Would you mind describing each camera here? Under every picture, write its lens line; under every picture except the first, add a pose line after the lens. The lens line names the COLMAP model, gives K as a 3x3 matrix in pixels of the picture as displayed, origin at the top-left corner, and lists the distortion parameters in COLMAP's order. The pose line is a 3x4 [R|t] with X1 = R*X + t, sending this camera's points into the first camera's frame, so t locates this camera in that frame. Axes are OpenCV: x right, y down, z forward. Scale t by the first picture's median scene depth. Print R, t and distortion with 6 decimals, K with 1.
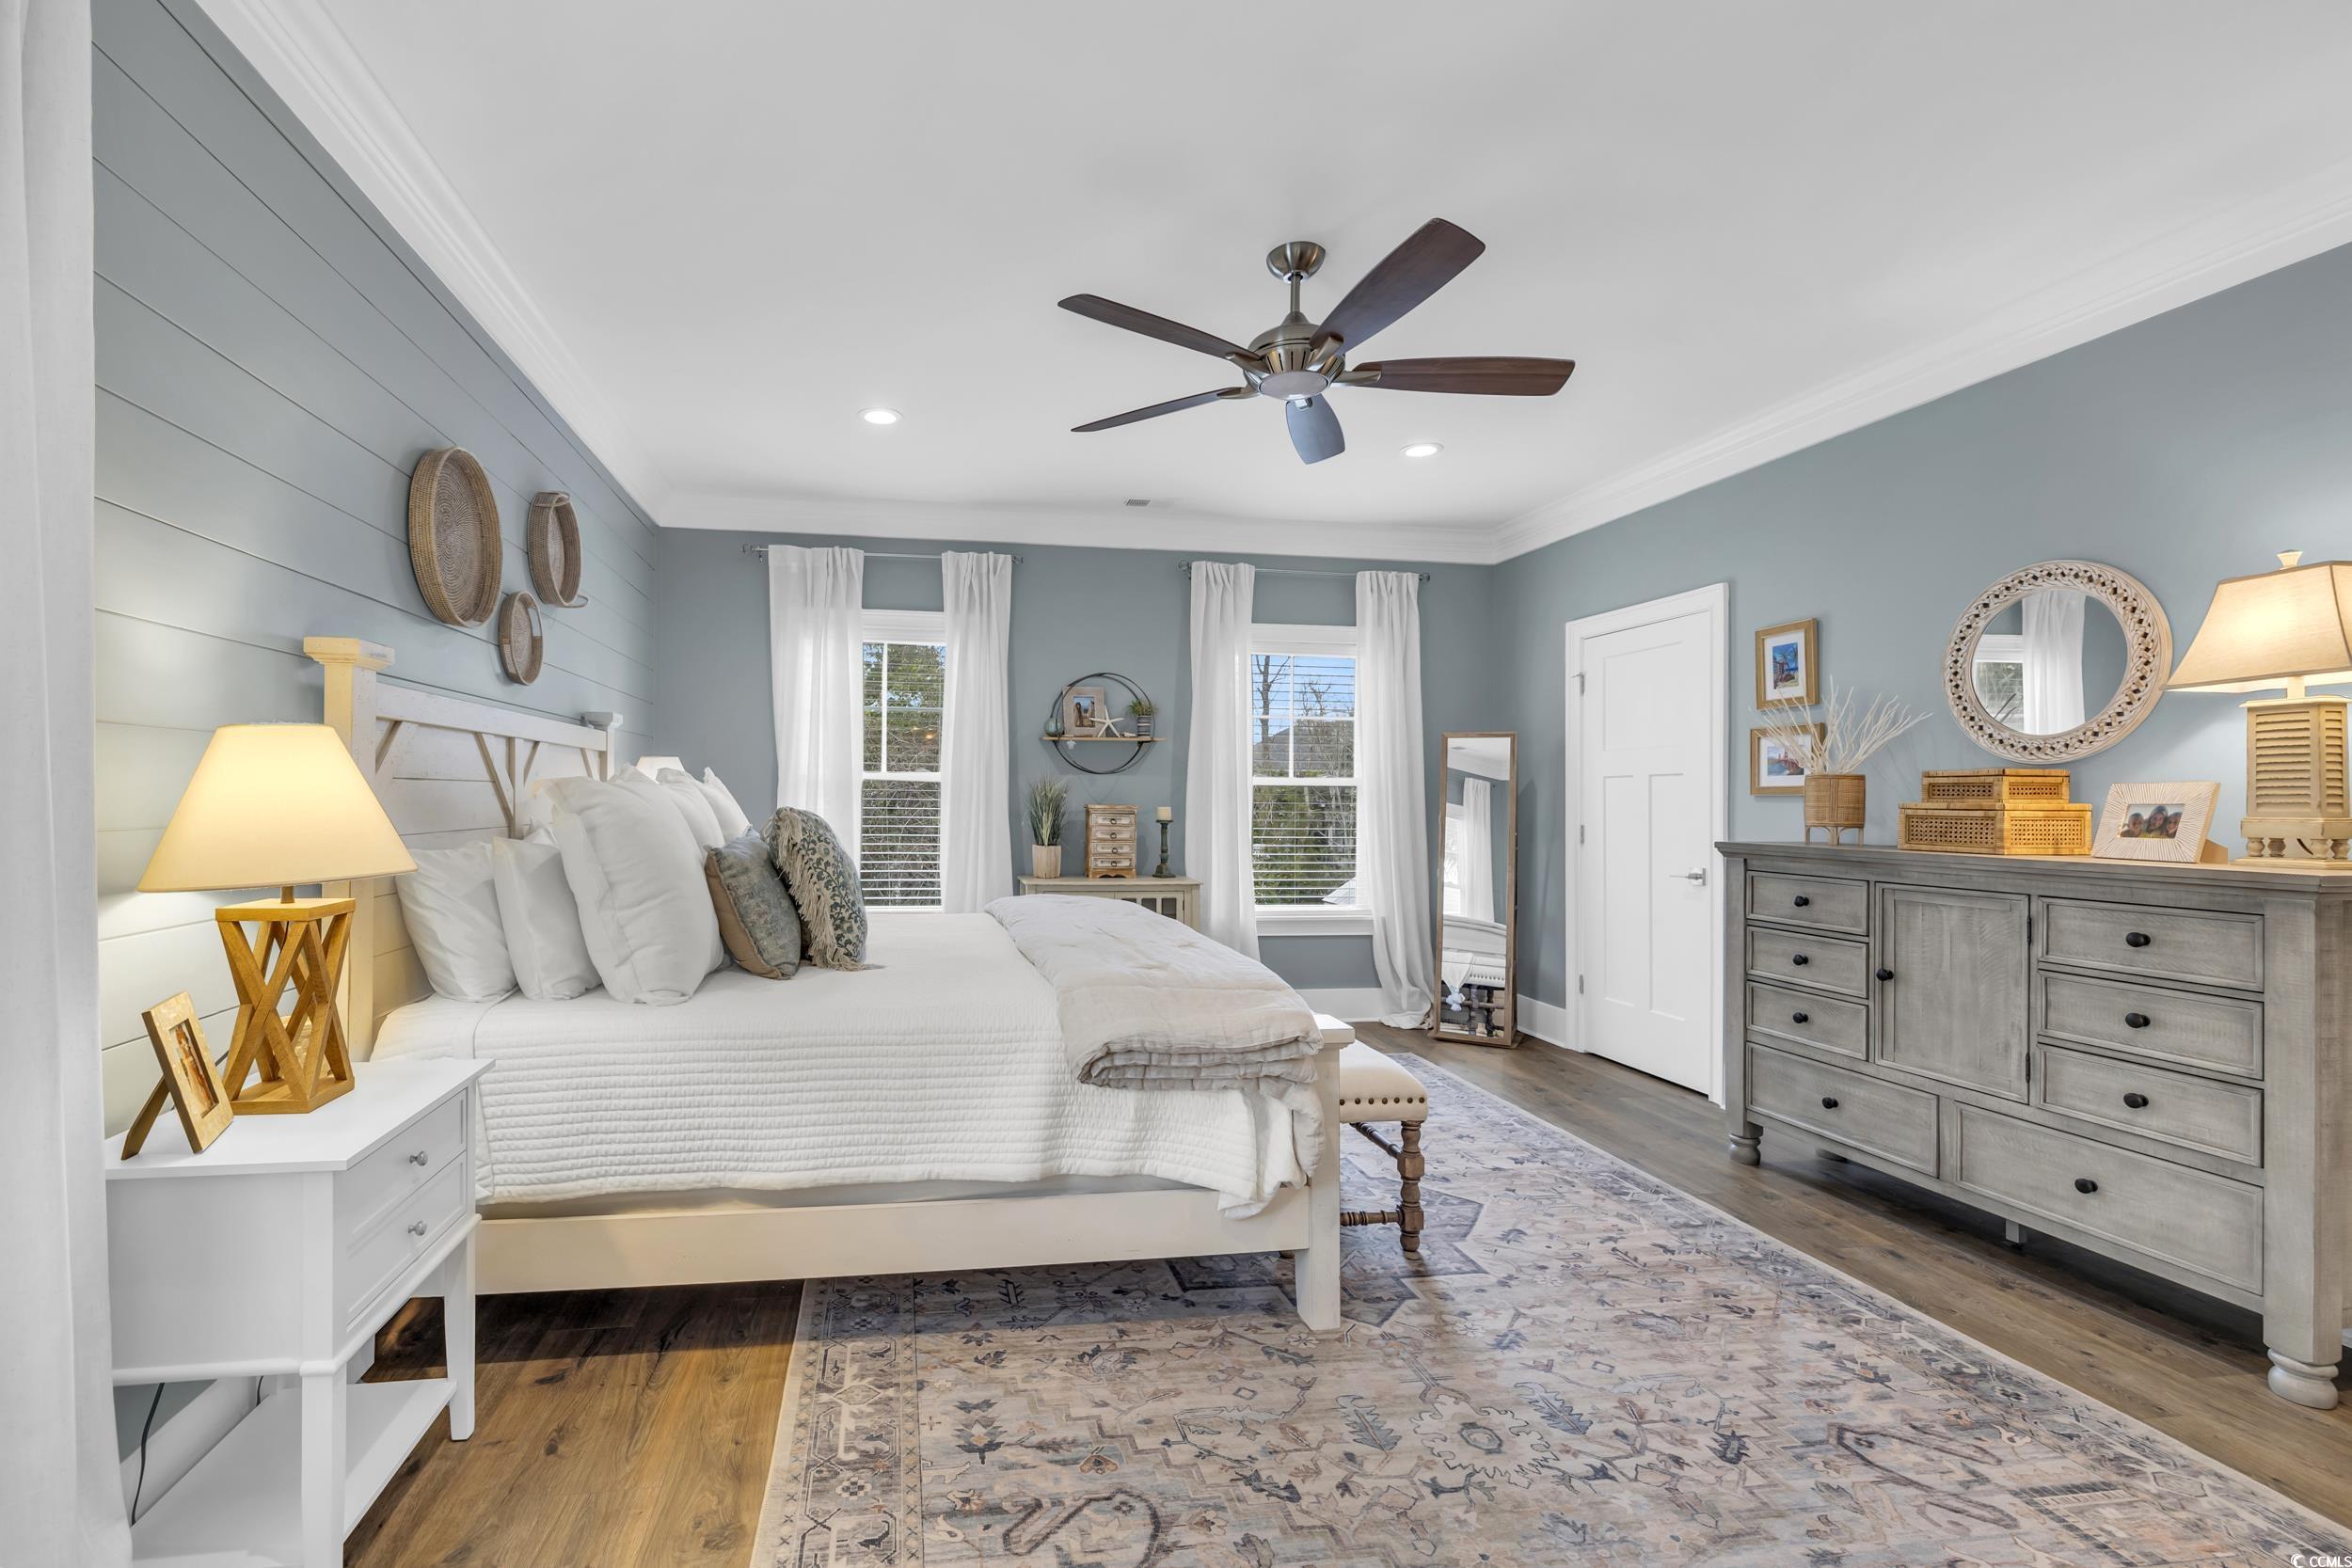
lens RADIAL K [[1057.9, 0, 1051.0], [0, 1057.9, 797.7], [0, 0, 1]] dist [-0.000685, -0.000262]
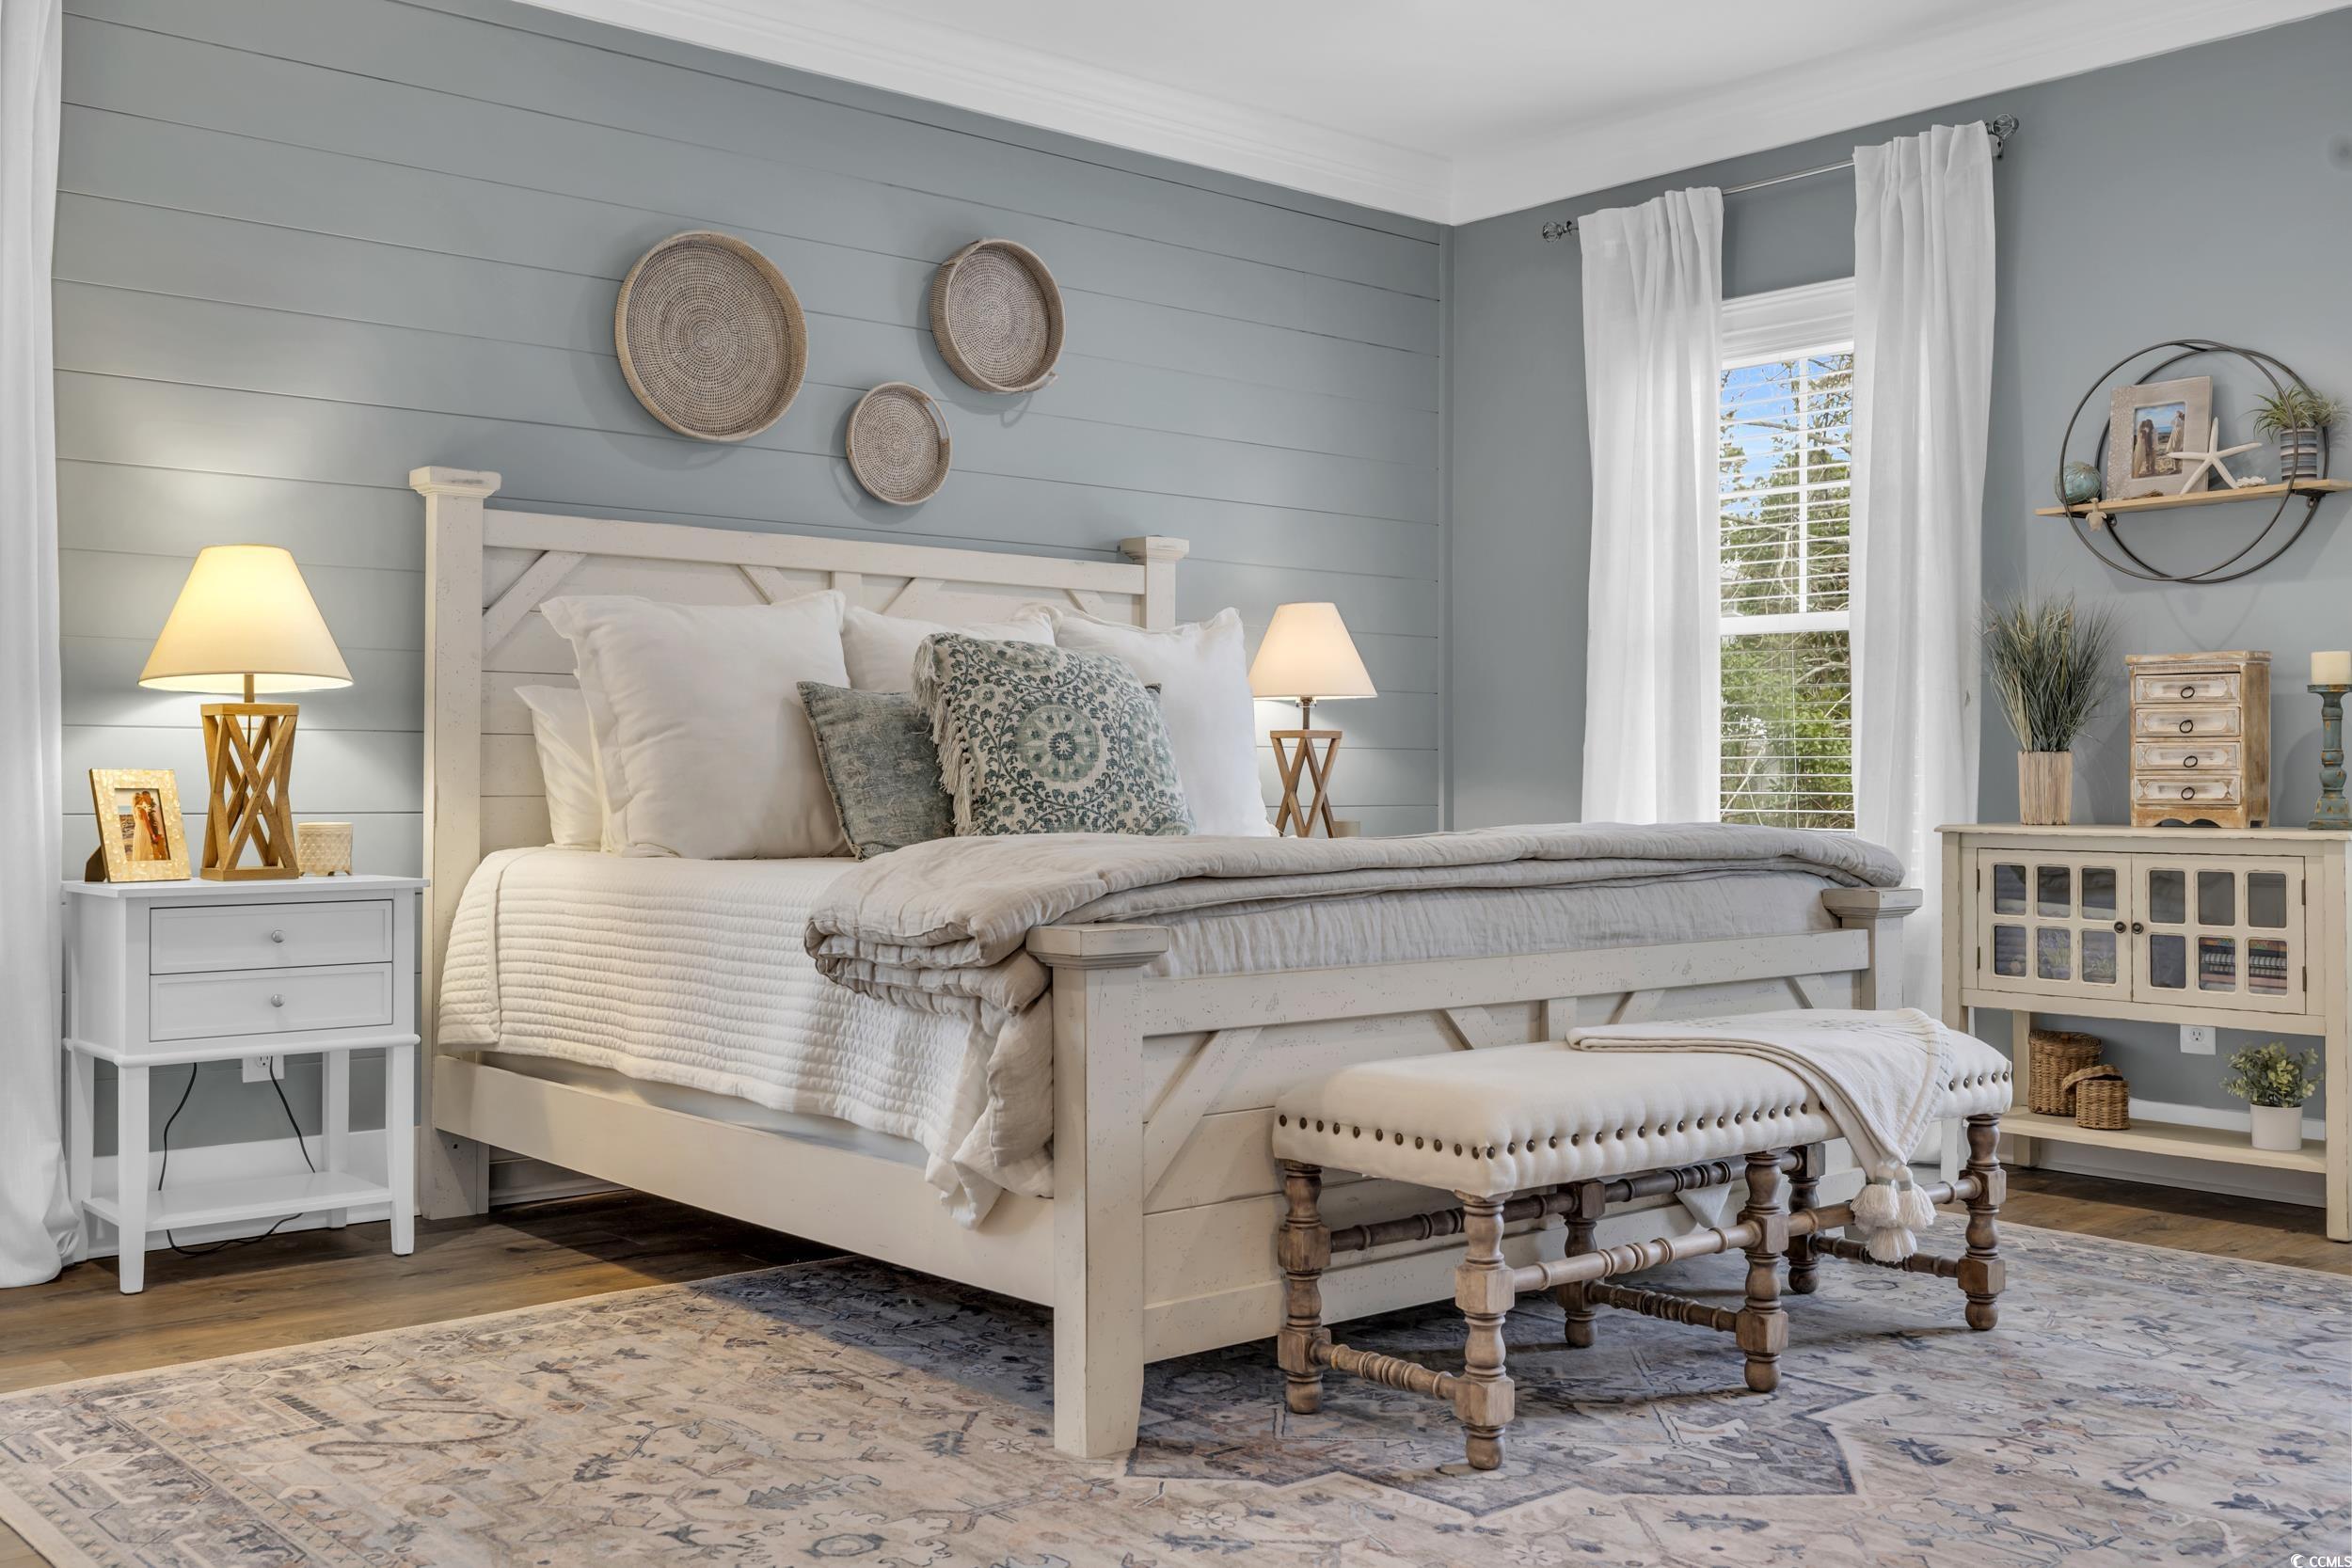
lens RADIAL K [[2331.9, 0, 1176.0], [0, 2331.9, 784.0], [0, 0, 1]] dist [0.001861, -0.010064]
pose [[0.524809, -0.009187, -0.851171, 1.332980], [-0.001083, 0.999934, -0.011461, 0.146573], [0.851220, 0.006936, 0.524764, 0.365804]]
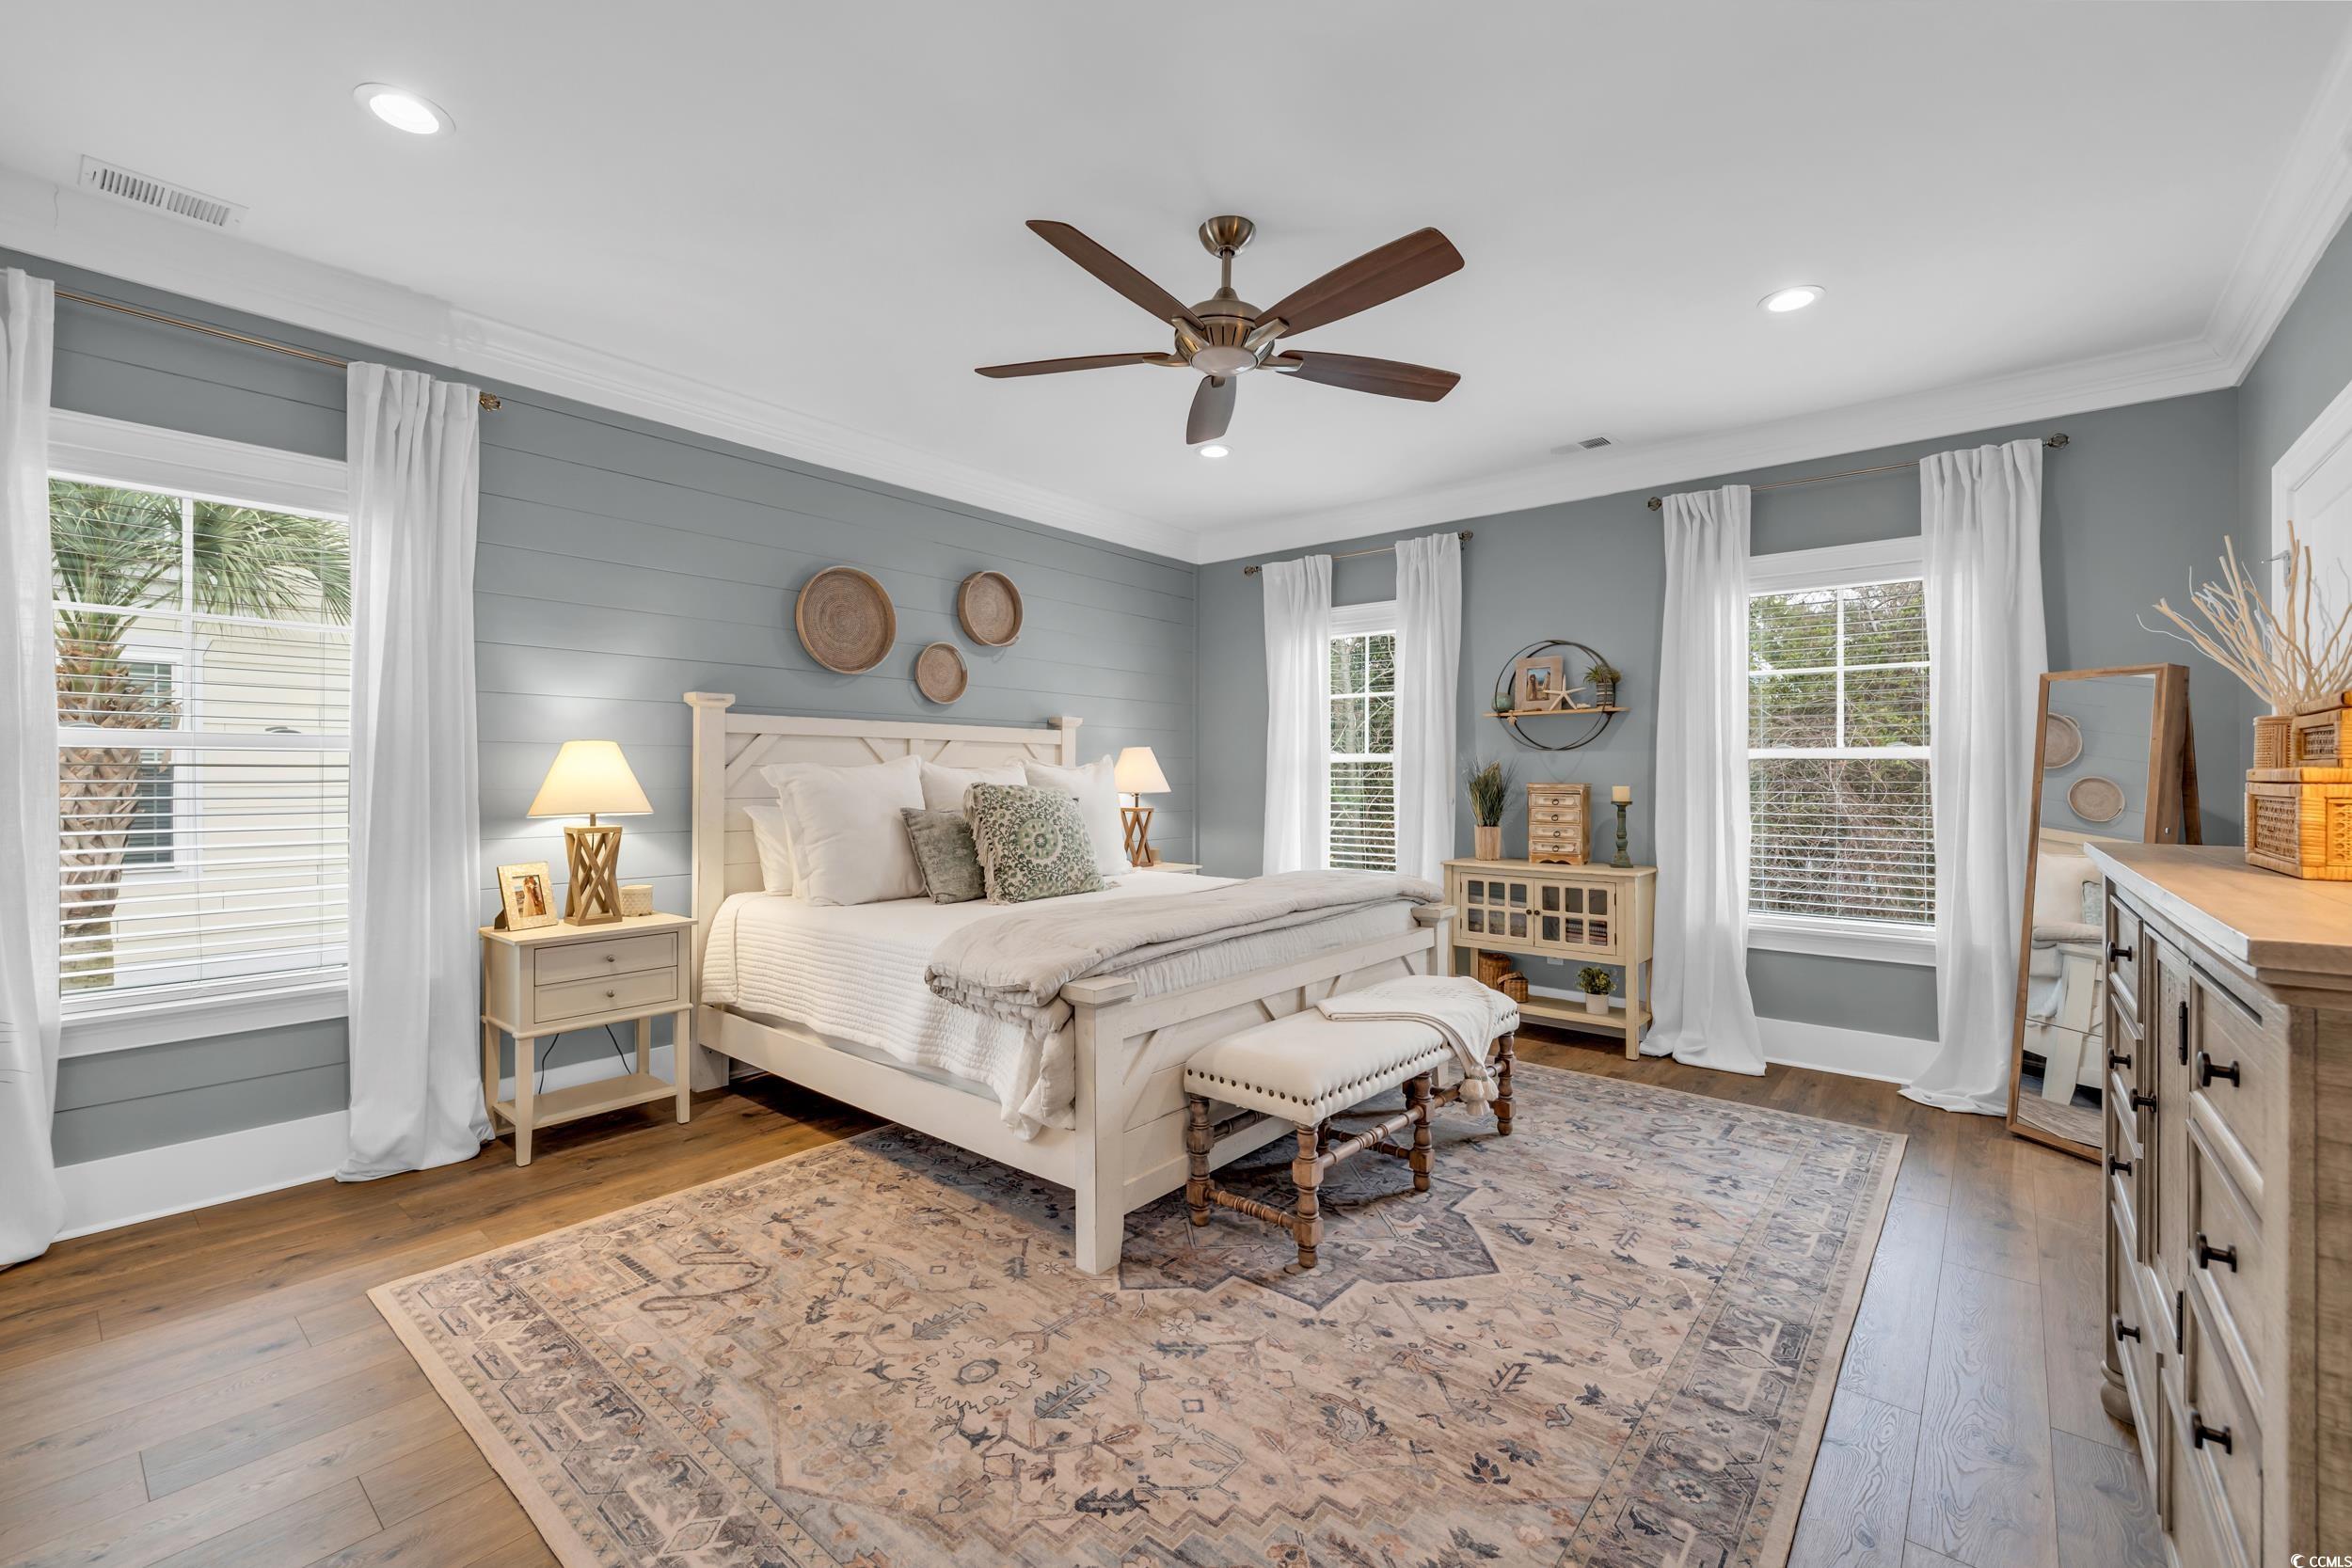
lens RADIAL K [[1005.7, 0, 1184.7], [0, 1005.7, 773.6], [0, 0, 1]] dist [-0.001197, 0.000149]
pose [[0.658450, -0.009271, -0.752567, 1.053334], [0.001922, 0.999942, -0.010636, 0.013691], [0.752622, 0.005557, 0.658429, 0.394388]]
